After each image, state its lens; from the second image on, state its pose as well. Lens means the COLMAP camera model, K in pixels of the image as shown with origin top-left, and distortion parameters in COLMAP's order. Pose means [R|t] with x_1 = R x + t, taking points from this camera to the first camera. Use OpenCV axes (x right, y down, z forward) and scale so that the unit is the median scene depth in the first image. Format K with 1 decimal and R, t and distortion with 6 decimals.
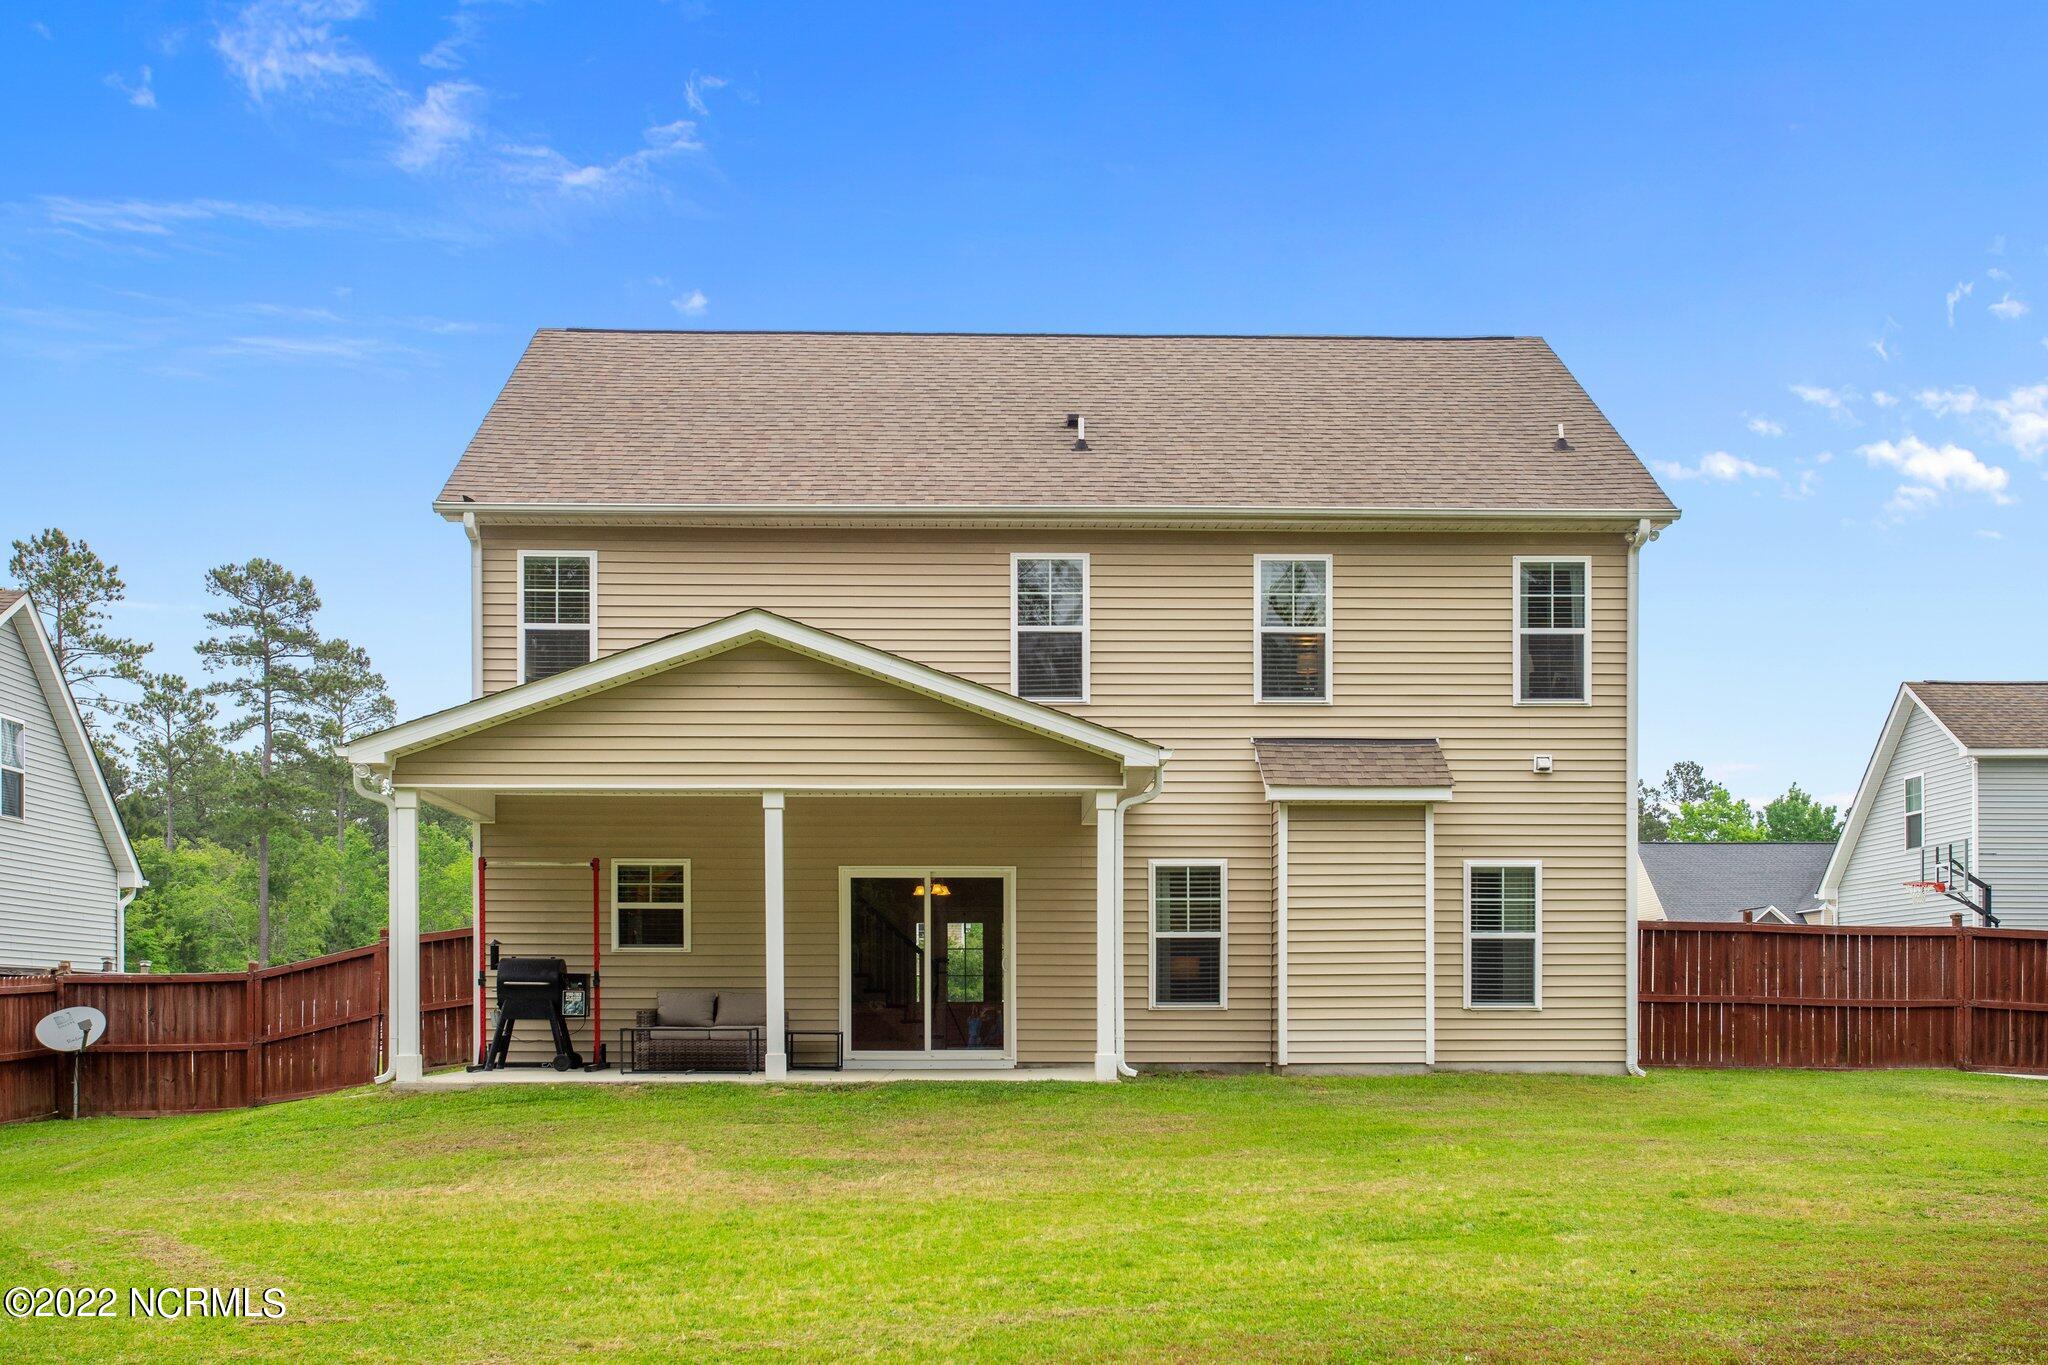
lens RADIAL K [[1952.4, 0, 1002.6], [0, 1952.4, 618.2], [0, 0, 1]] dist [0.008545, 0.030646]
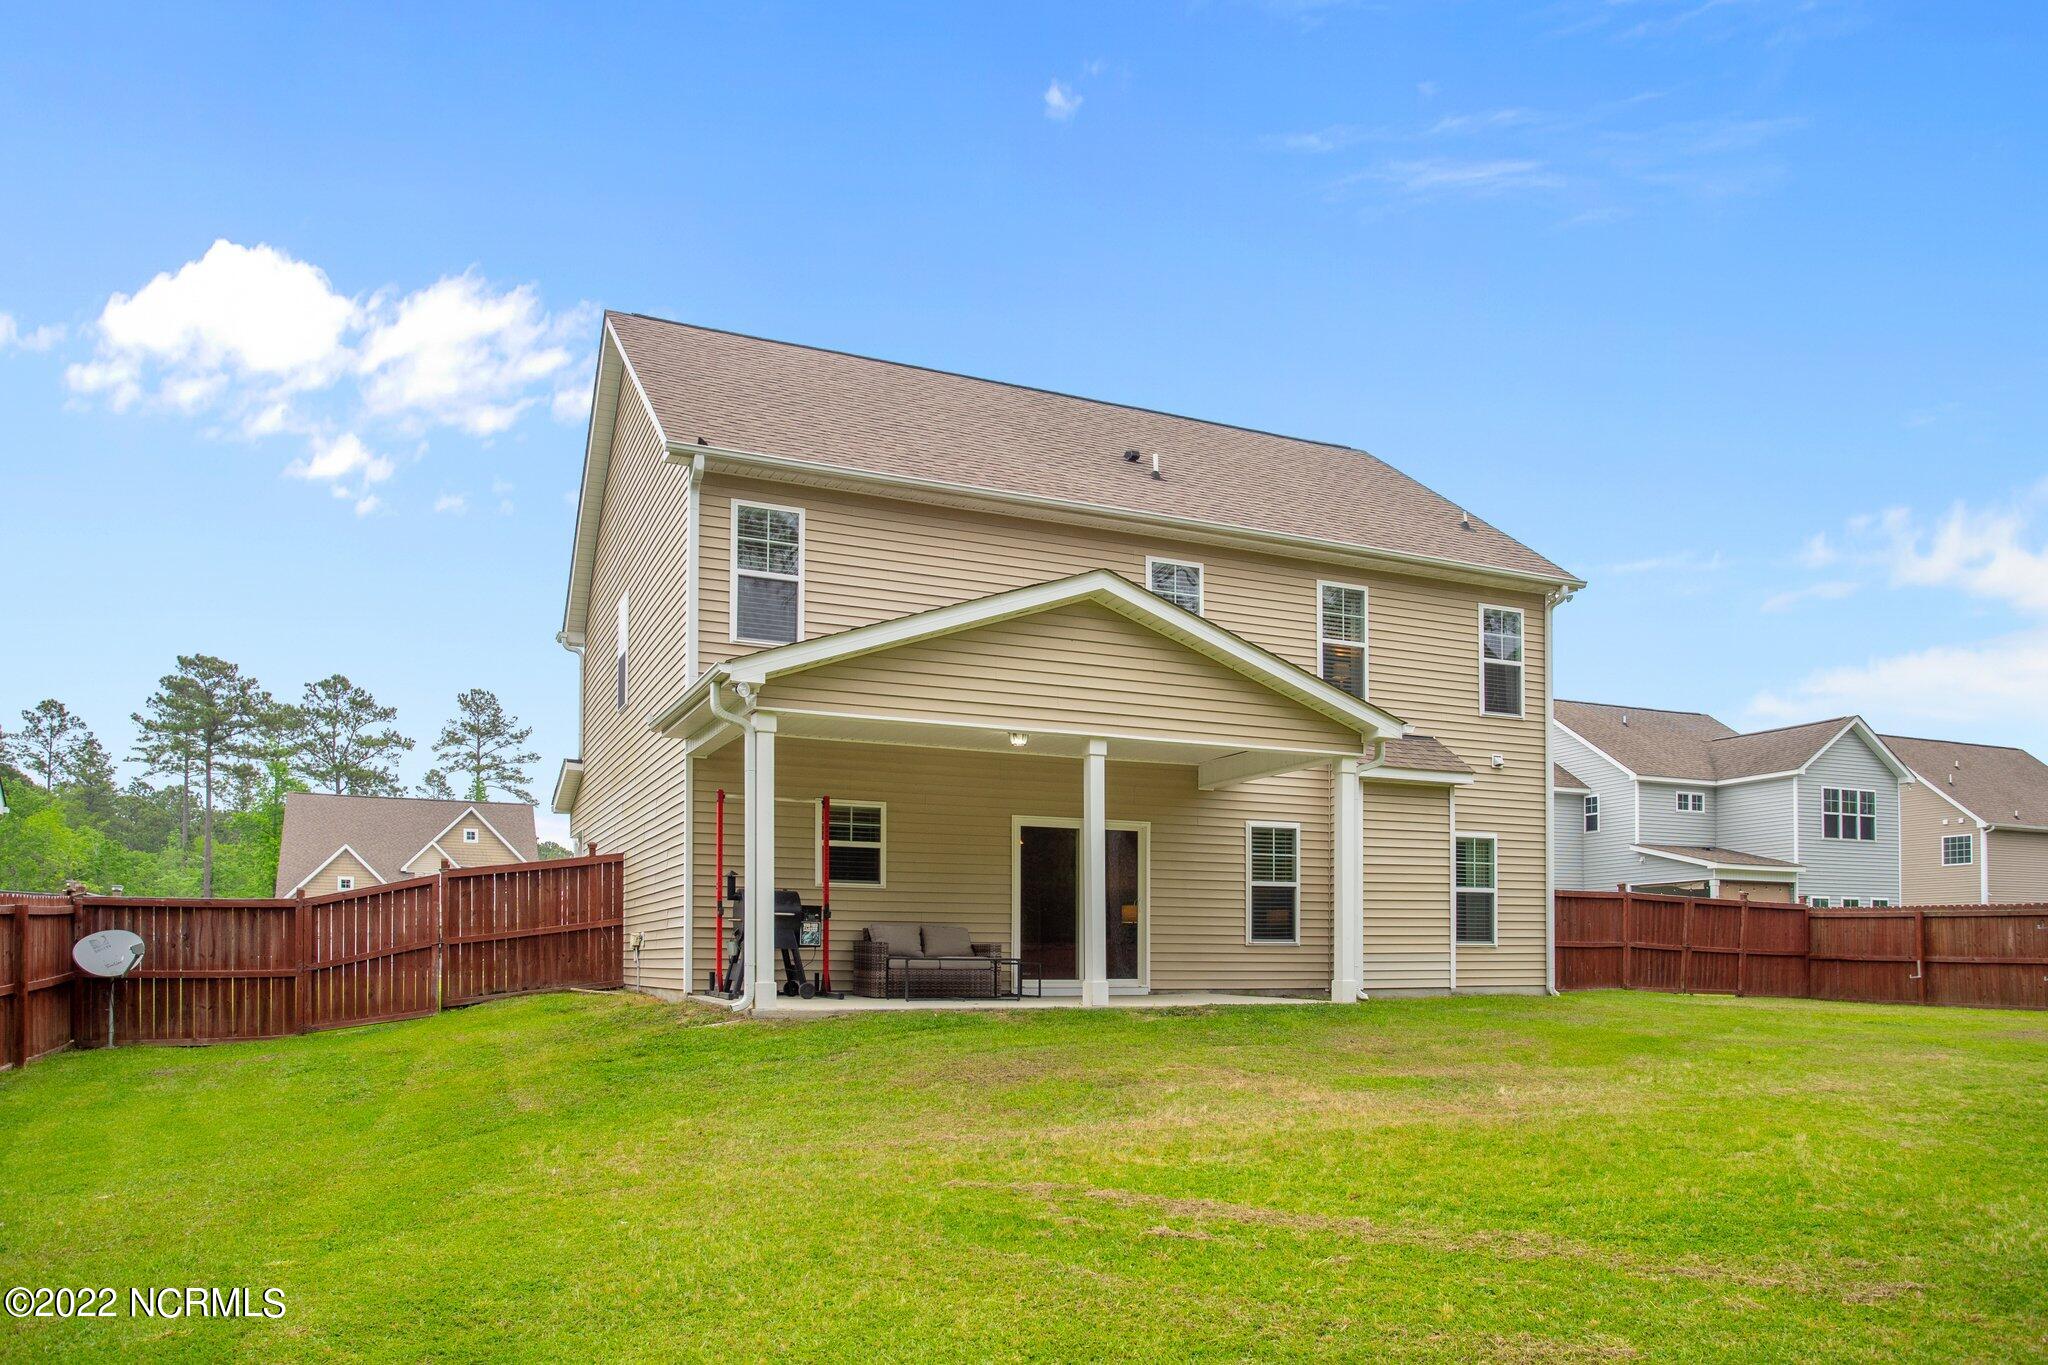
lens RADIAL K [[1389.2, 0, 1033.6], [0, 1389.2, 674.2], [0, 0, 1]] dist [-0.037903, 0.027639]
pose [[0.922134, 0.082563, 0.377957, -0.374155], [-0.081845, 0.996483, -0.017993, 0.058879], [-0.378113, -0.014341, 0.925648, 0.256294]]
